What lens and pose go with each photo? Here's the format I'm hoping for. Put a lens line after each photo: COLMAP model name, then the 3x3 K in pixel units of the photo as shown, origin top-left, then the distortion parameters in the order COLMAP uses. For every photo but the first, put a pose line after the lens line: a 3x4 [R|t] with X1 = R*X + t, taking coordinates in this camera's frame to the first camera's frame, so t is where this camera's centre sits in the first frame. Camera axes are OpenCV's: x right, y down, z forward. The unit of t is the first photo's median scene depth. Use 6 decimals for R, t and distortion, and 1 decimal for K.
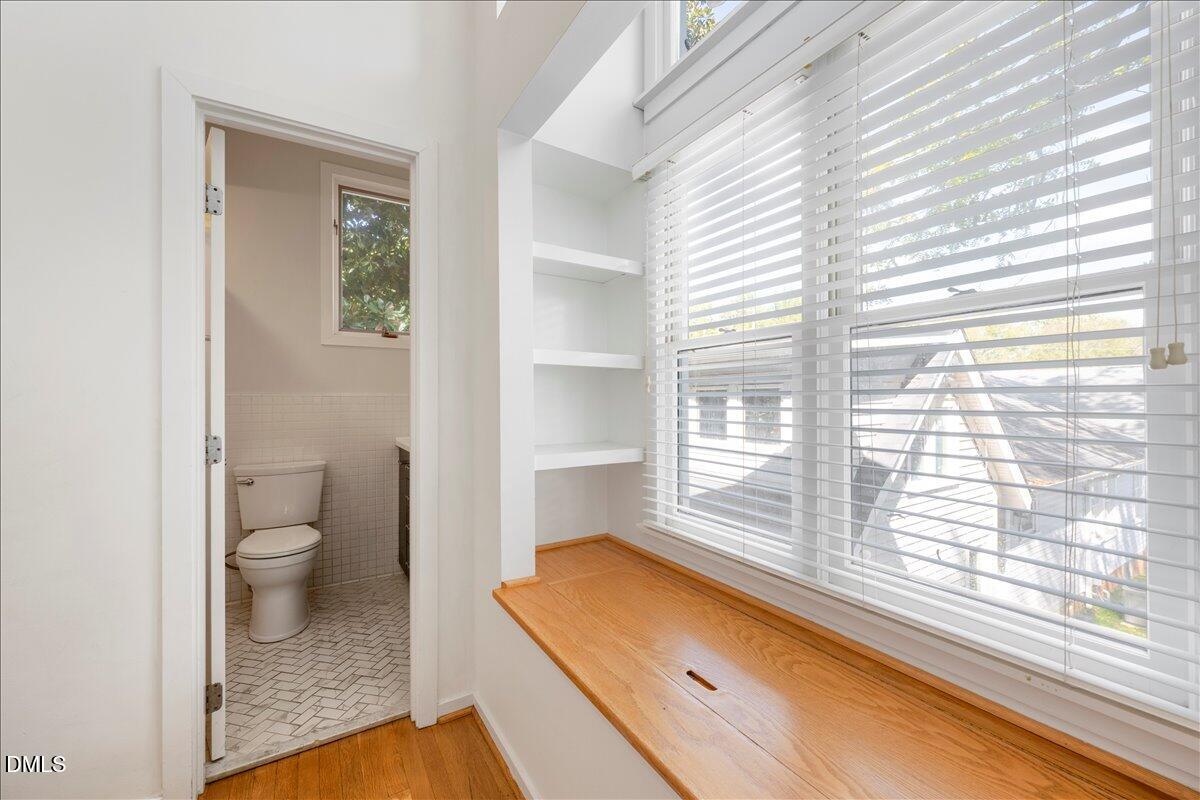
lens RADIAL K [[474.4, 0, 598.6], [0, 474.4, 401.1], [0, 0, 1]] dist [0.000738, 0.000132]
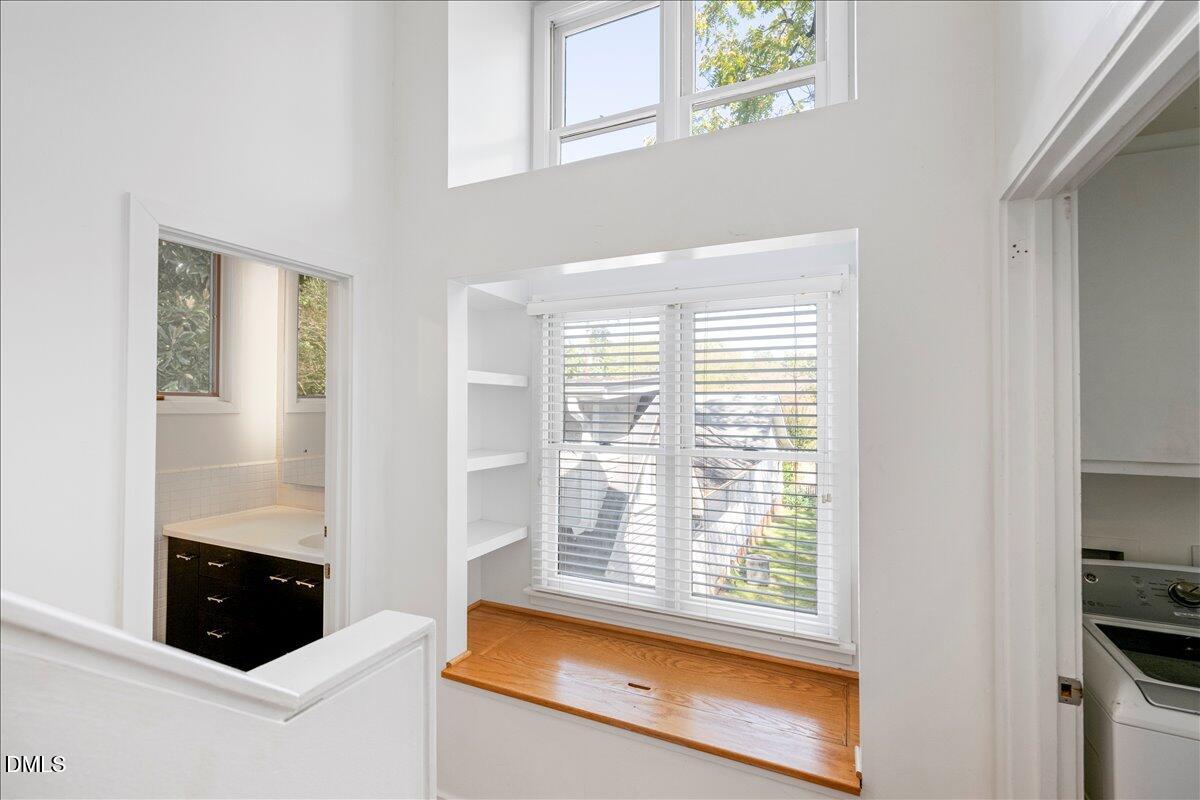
lens RADIAL K [[527.2, 0, 598.3], [0, 527.2, 400.2], [0, 0, 1]] dist [-0.001298, -0.000067]
pose [[0.834855, 0.015749, 0.550245, -0.625453], [-0.006829, 0.999810, -0.018255, -0.251779], [-0.550428, 0.011482, 0.834804, -0.312914]]
